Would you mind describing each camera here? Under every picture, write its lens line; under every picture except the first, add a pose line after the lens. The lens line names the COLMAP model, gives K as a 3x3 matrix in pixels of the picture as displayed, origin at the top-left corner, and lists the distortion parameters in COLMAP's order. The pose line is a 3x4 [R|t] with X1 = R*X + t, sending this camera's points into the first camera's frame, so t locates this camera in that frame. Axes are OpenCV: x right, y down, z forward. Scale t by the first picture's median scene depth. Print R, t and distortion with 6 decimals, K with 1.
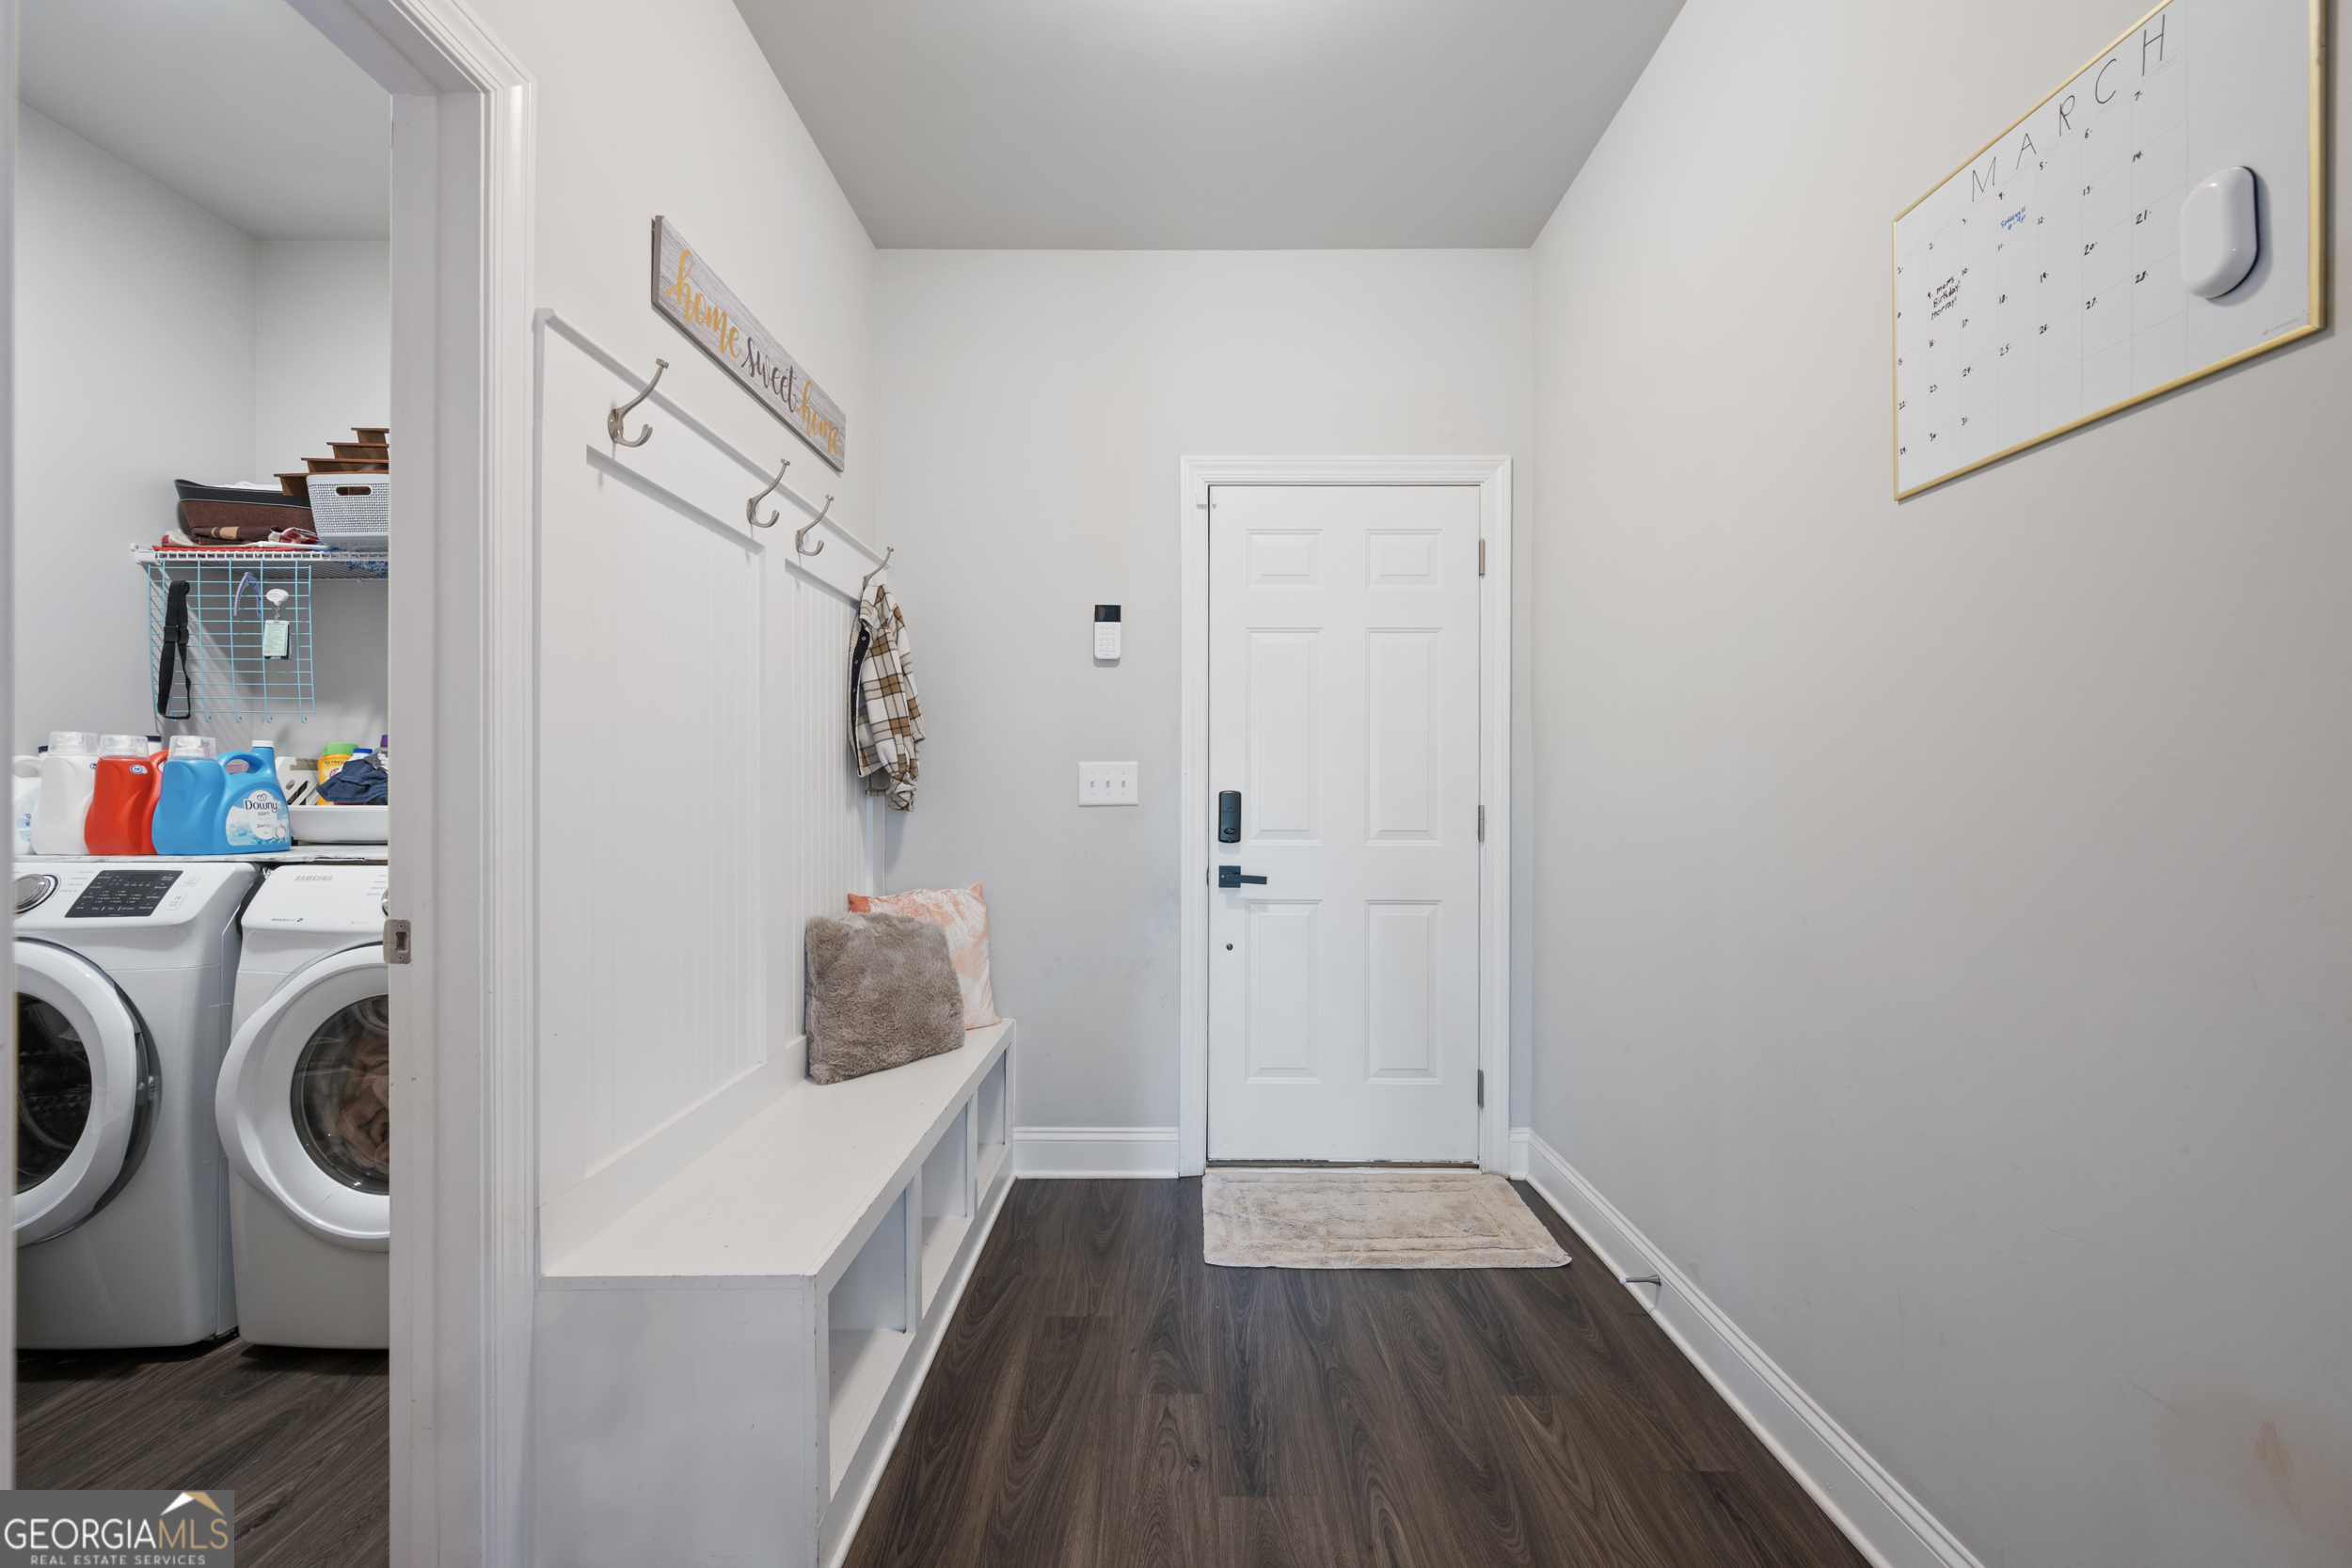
lens RADIAL K [[921.6, 0, 1177.7], [0, 921.6, 793.9], [0, 0, 1]] dist [0.001008, 0.000104]
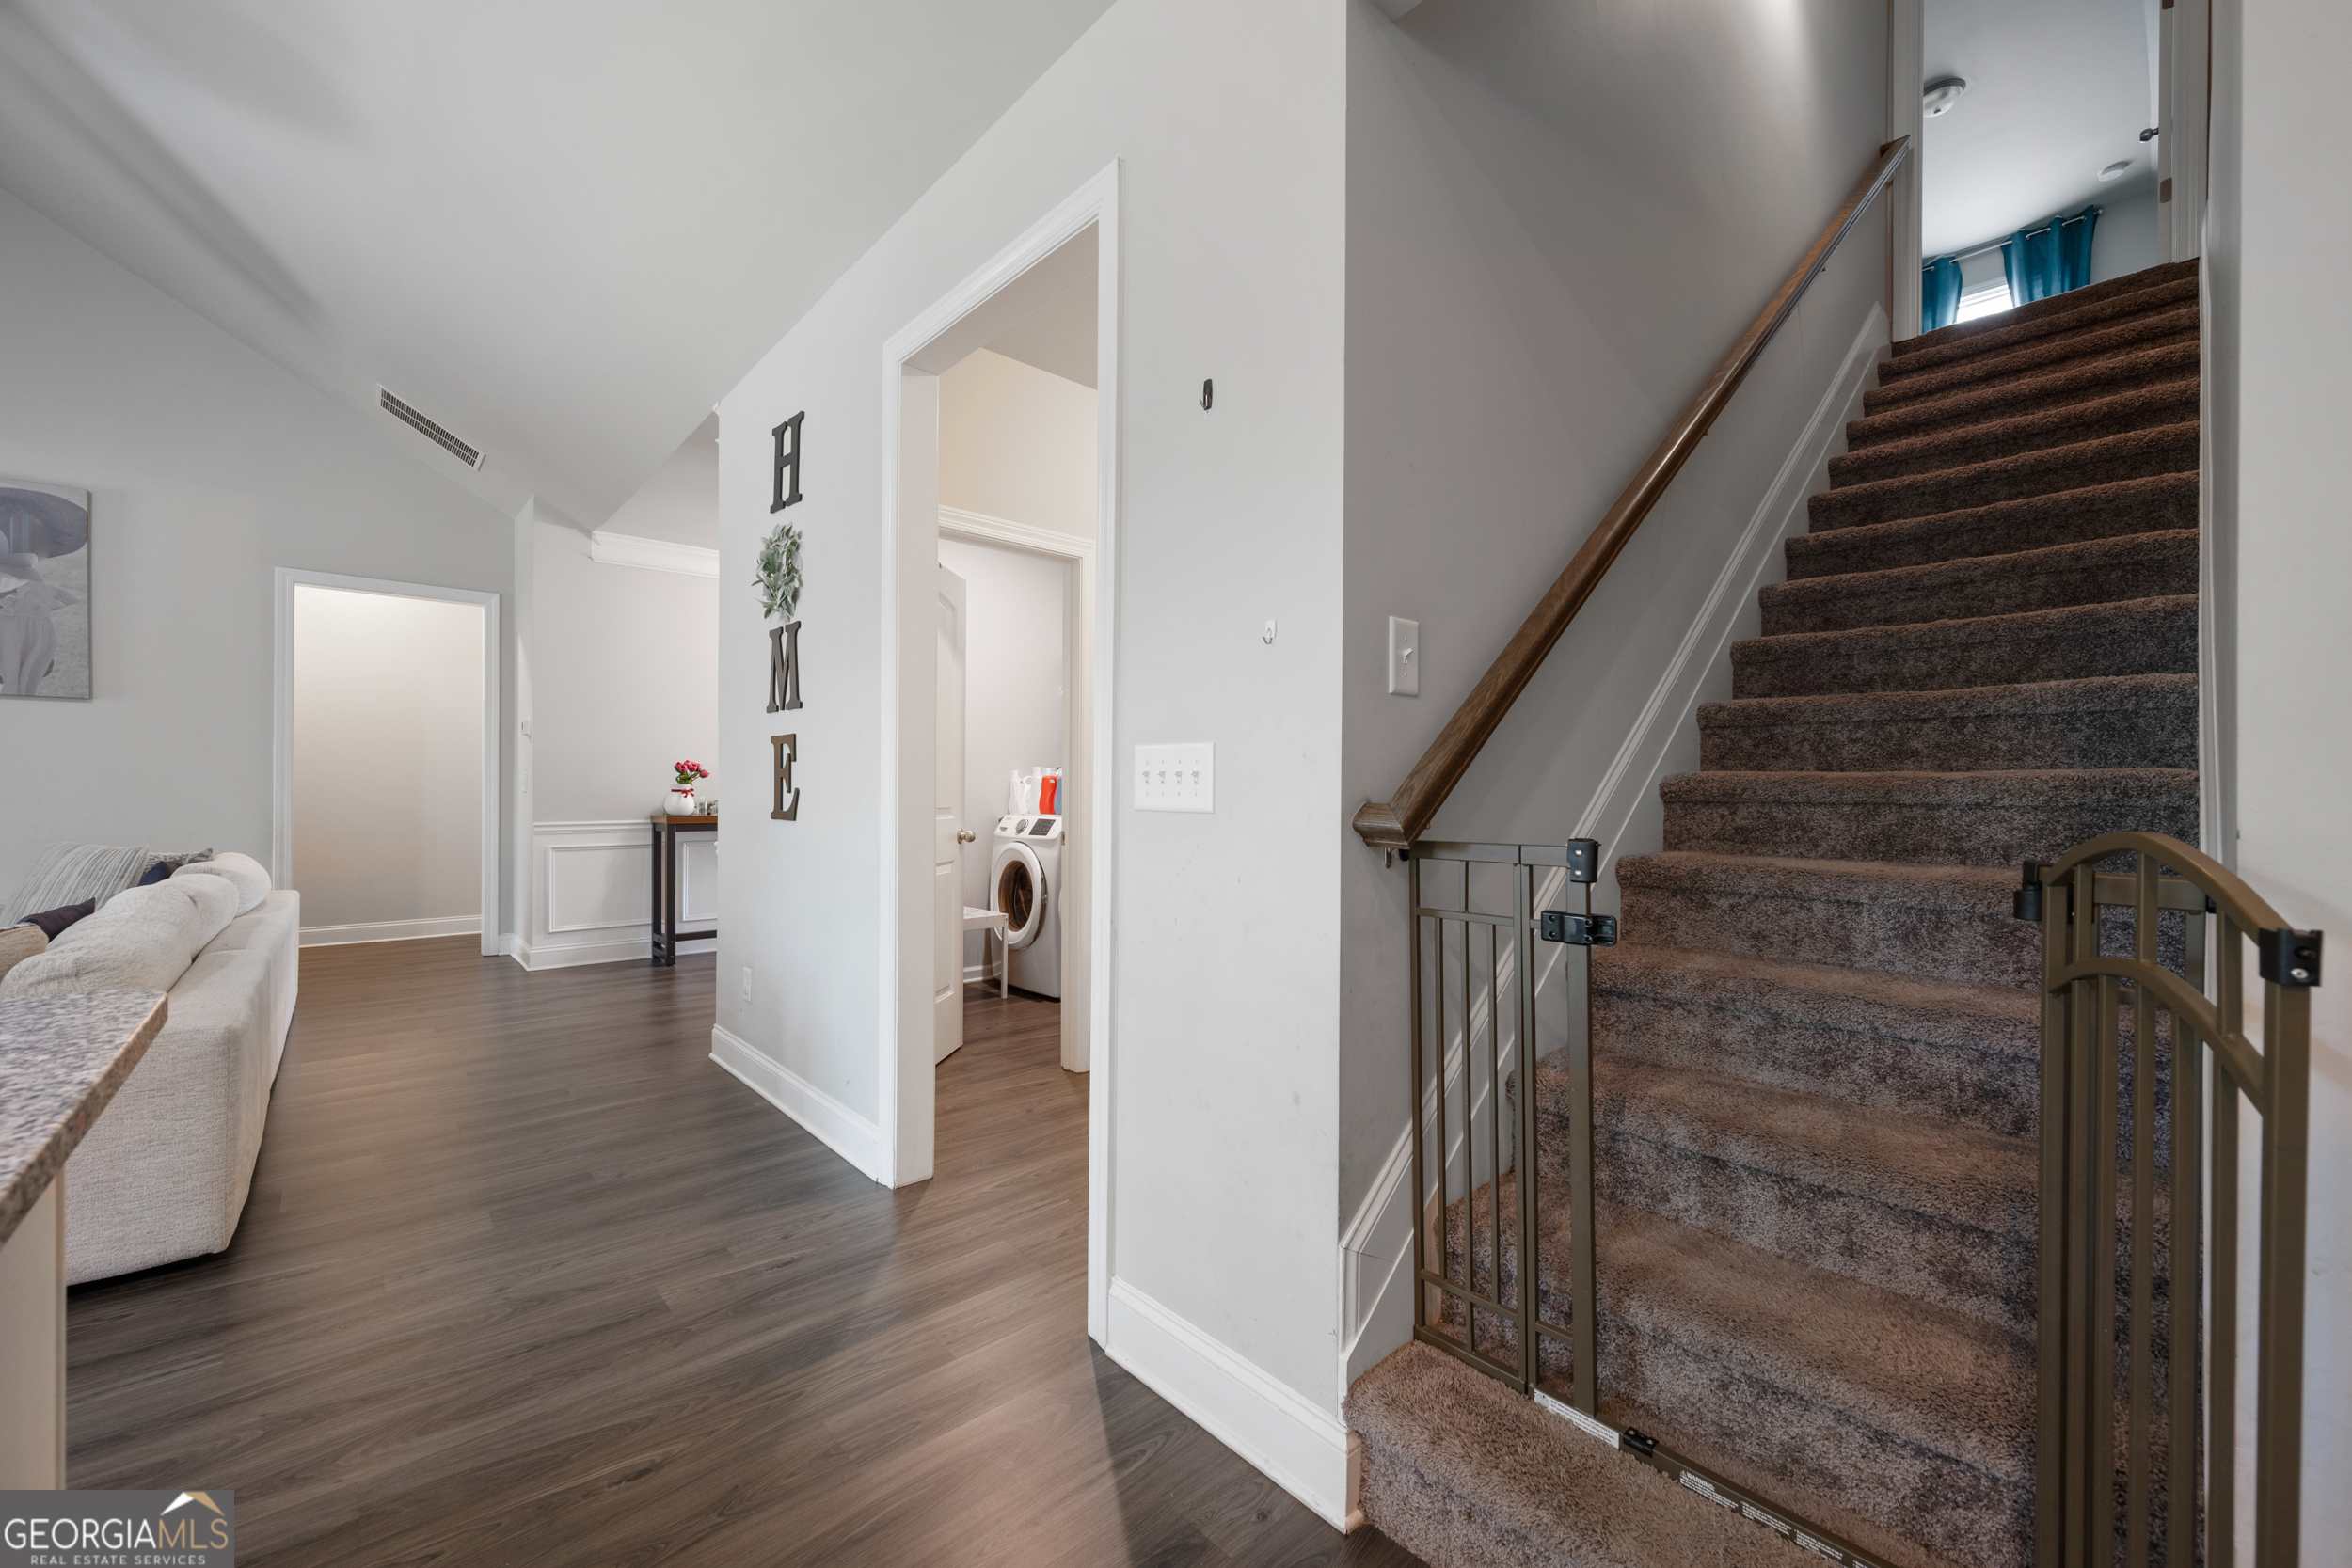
lens RADIAL K [[921.6, 0, 1176.1], [0, 921.6, 779.5], [0, 0, 1]] dist [0.001008, 0.000104]
pose [[0.686412, -0.006555, -0.727184, 1.106373], [-0.000785, 0.999952, -0.009754, -0.006288], [0.727213, 0.007266, 0.686374, -0.576233]]
